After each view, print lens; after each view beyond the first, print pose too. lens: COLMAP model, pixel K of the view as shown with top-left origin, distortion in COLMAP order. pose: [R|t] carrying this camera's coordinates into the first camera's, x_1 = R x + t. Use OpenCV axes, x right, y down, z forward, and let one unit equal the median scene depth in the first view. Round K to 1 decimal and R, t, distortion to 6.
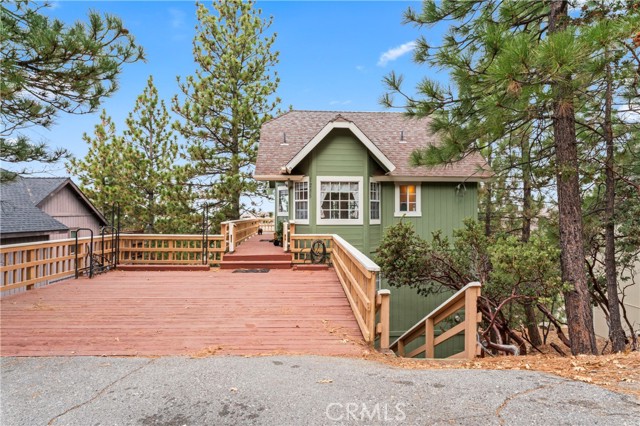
lens RADIAL K [[356.0, 0, 320.2], [0, 356.0, 211.6], [0, 0, 1]] dist [-0.002144, 0.000033]
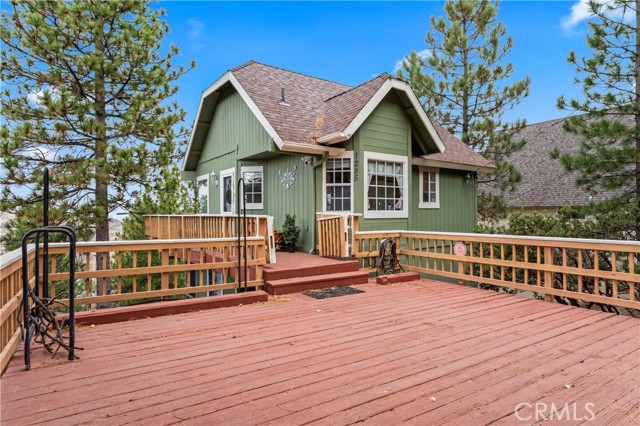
lens RADIAL K [[371.8, 0, 319.0], [0, 371.8, 214.9], [0, 0, 1]] dist [0.005696, 0.000256]
pose [[0.853755, -0.006695, 0.520632, -0.478302], [0.002463, 0.999958, 0.008820, 0.022756], [-0.520669, -0.006247, 0.853736, 0.397719]]
